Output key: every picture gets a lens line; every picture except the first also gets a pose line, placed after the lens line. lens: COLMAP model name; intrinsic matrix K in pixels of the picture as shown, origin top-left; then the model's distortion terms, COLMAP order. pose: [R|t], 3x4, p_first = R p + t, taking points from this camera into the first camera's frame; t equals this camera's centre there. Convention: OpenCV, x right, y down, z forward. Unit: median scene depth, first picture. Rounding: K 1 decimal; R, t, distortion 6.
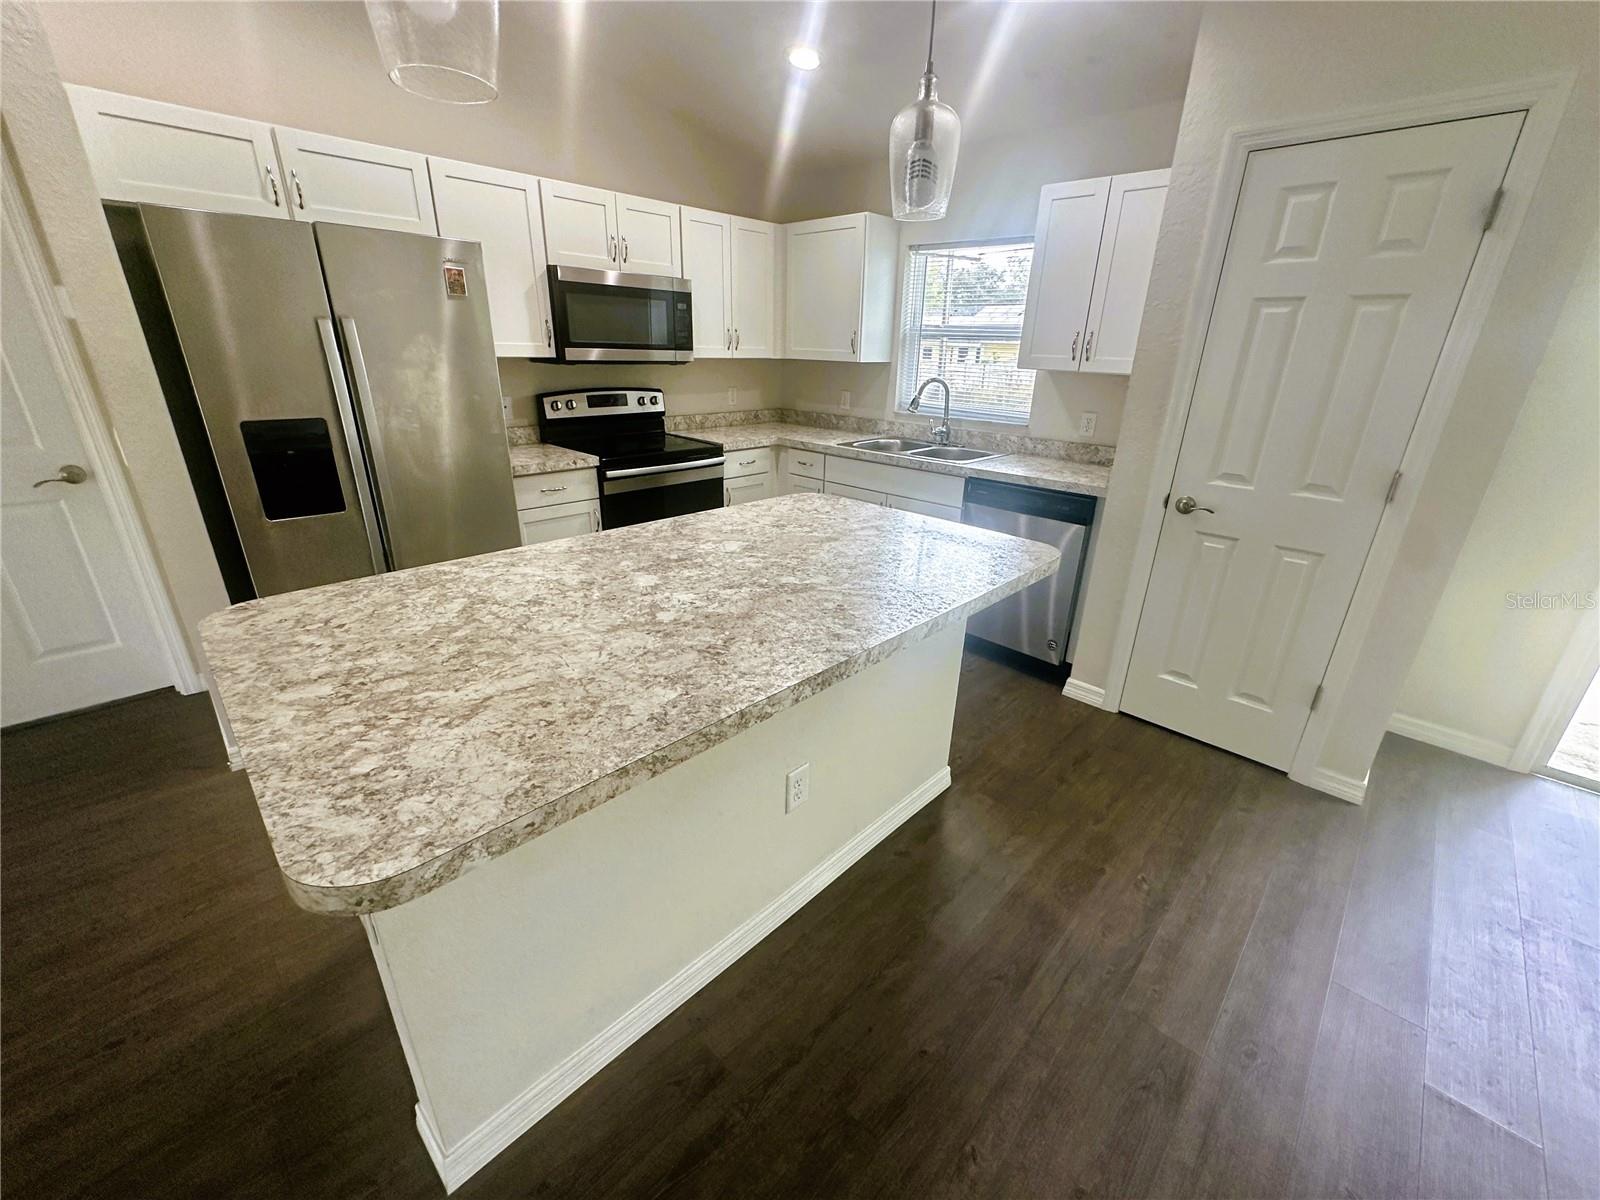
lens RADIAL K [[641.0, 0, 801.3], [0, 641.0, 597.9], [0, 0, 1]] dist [-0.003604, 0.000481]
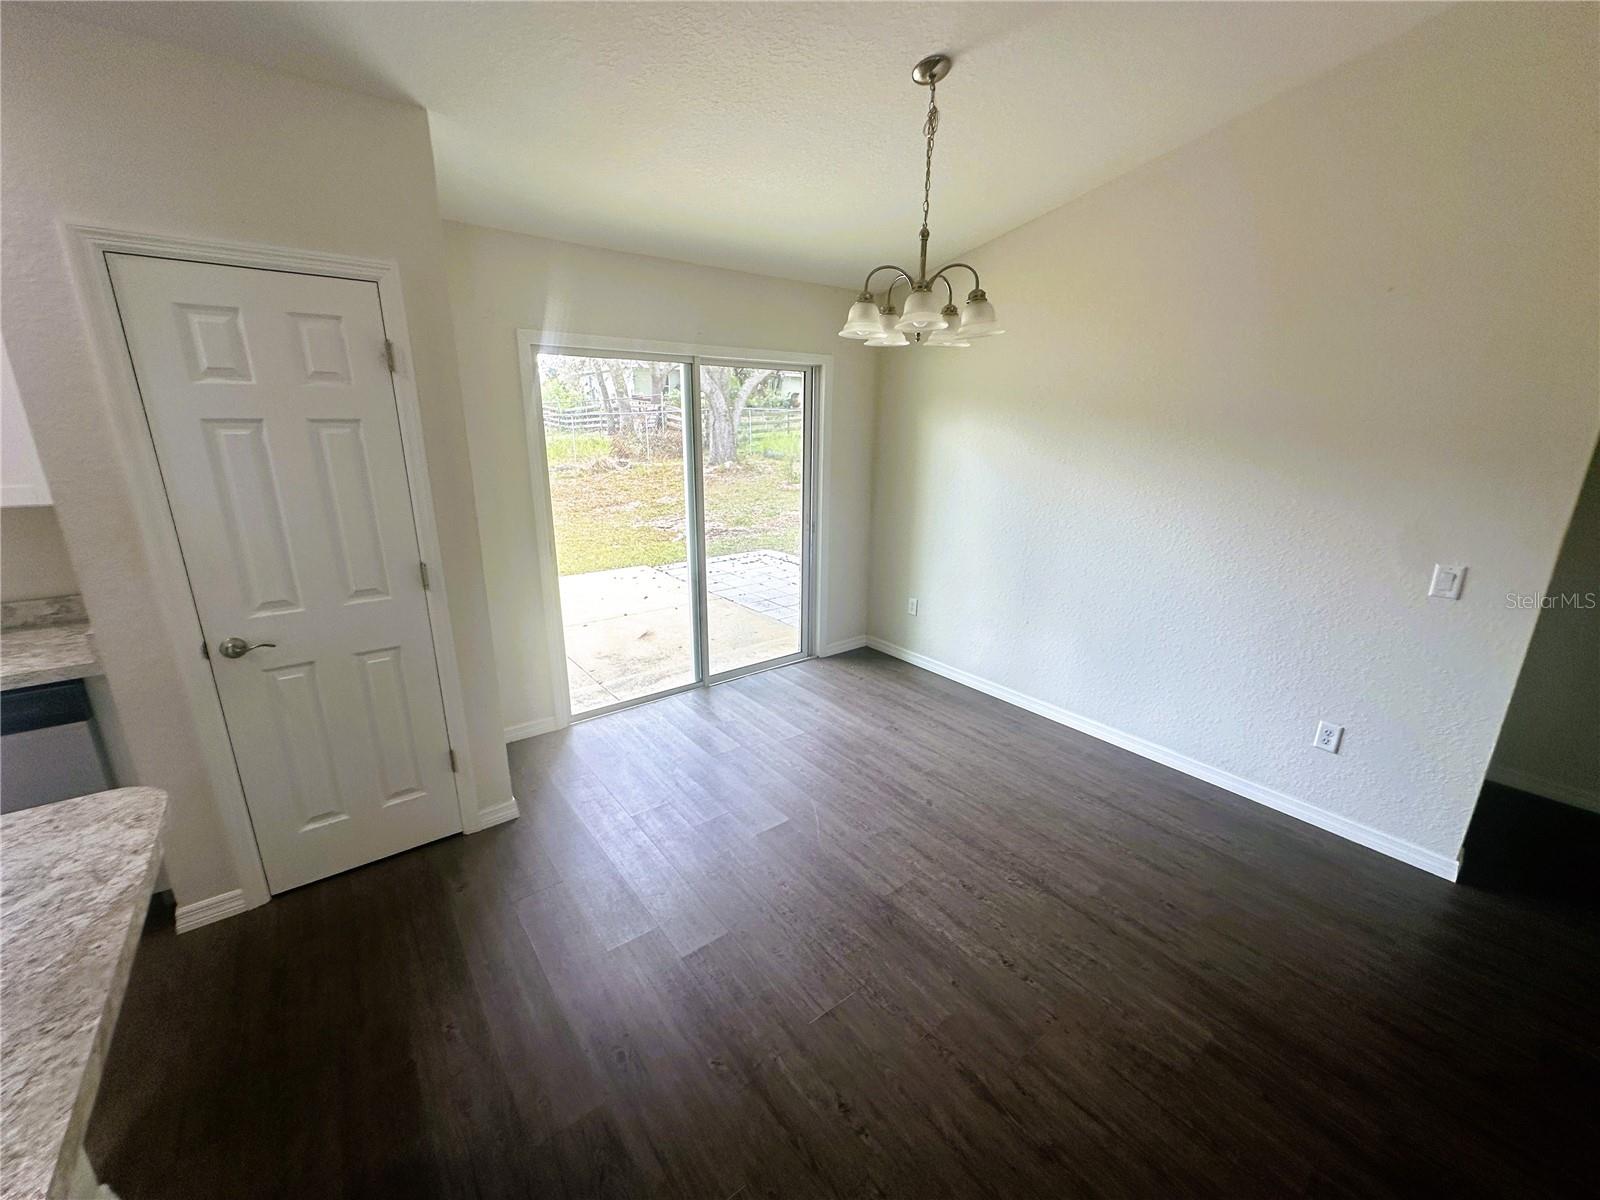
lens RADIAL K [[639.0, 0, 801.9], [0, 639.0, 598.3], [0, 0, 1]] dist [-0.004287, 0.000874]
pose [[0.137392, -0.290512, 0.946956, -0.067329], [0.356503, 0.906458, 0.226363, -0.110253], [-0.924137, 0.306492, 0.228108, 0.077695]]
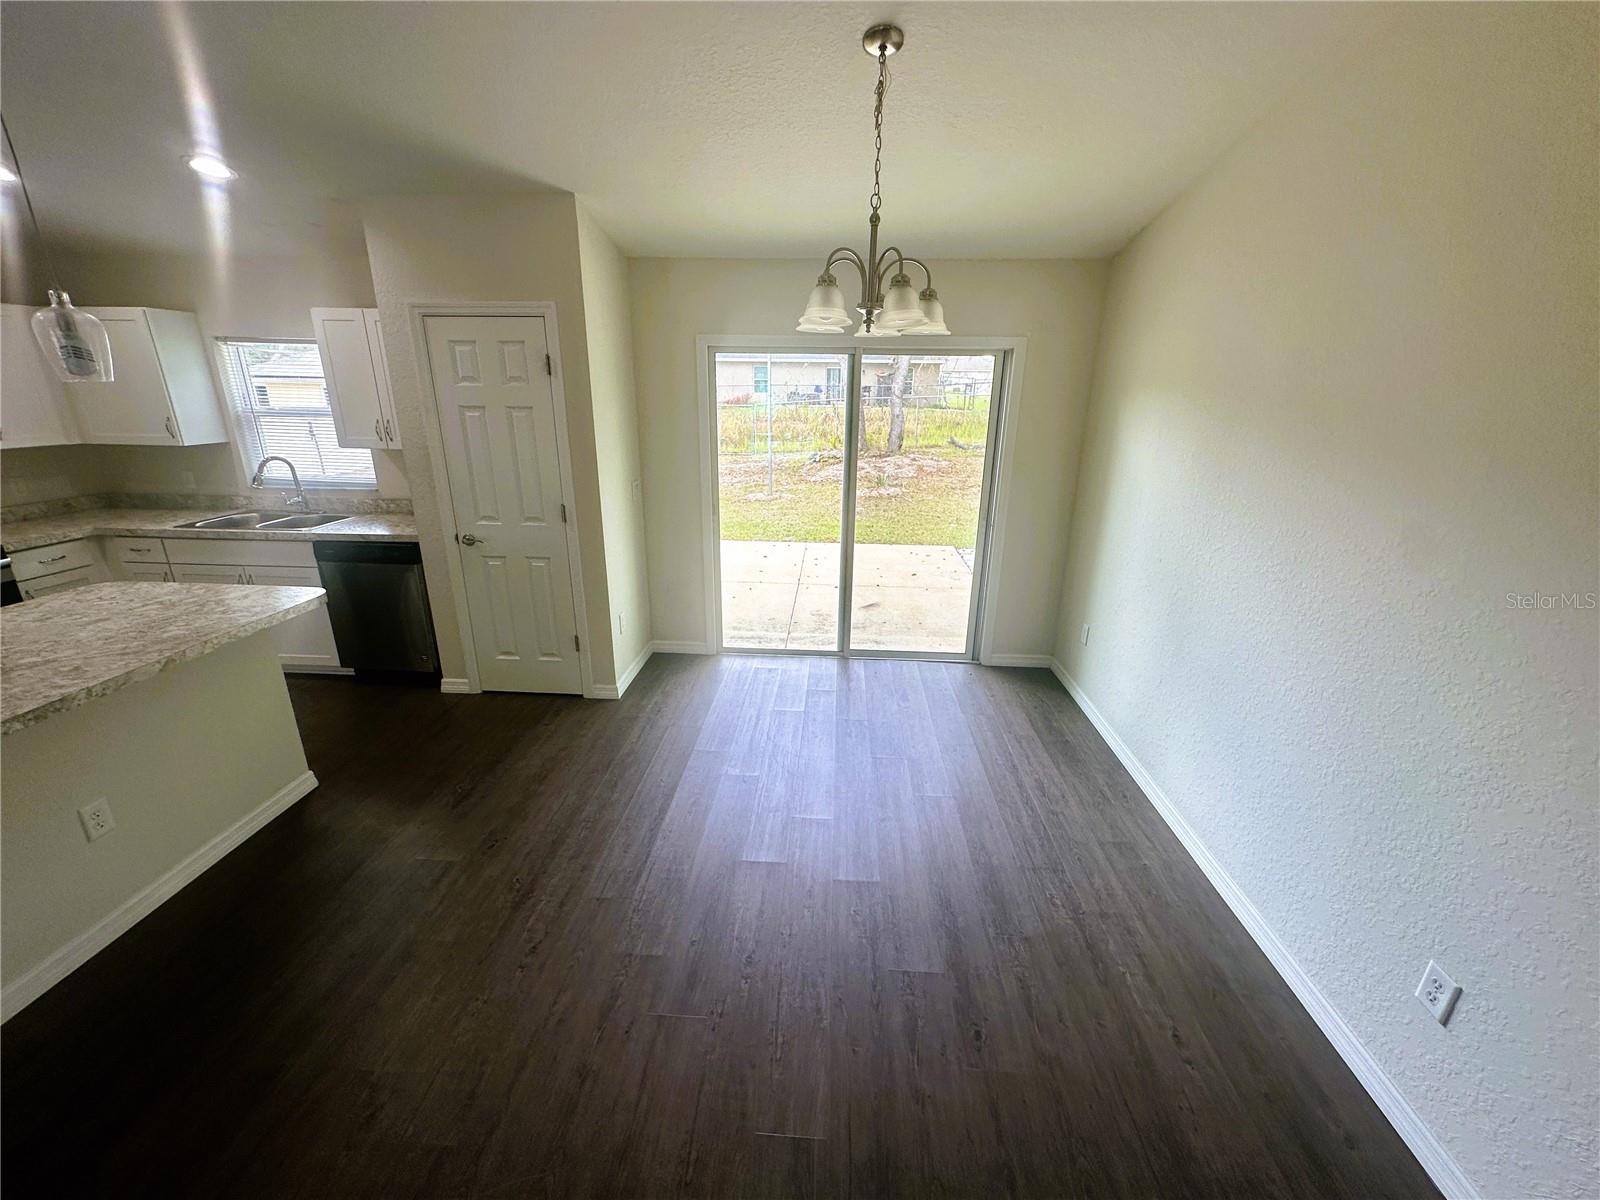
lens RADIAL K [[639.0, 0, 801.9], [0, 639.0, 598.3], [0, 0, 1]] dist [-0.004287, 0.000874]
pose [[0.756607, -0.215871, 0.617207, 0.213853], [0.244034, 0.968952, 0.039744, 0.097406], [-0.606624, 0.120549, 0.785796, -0.511918]]
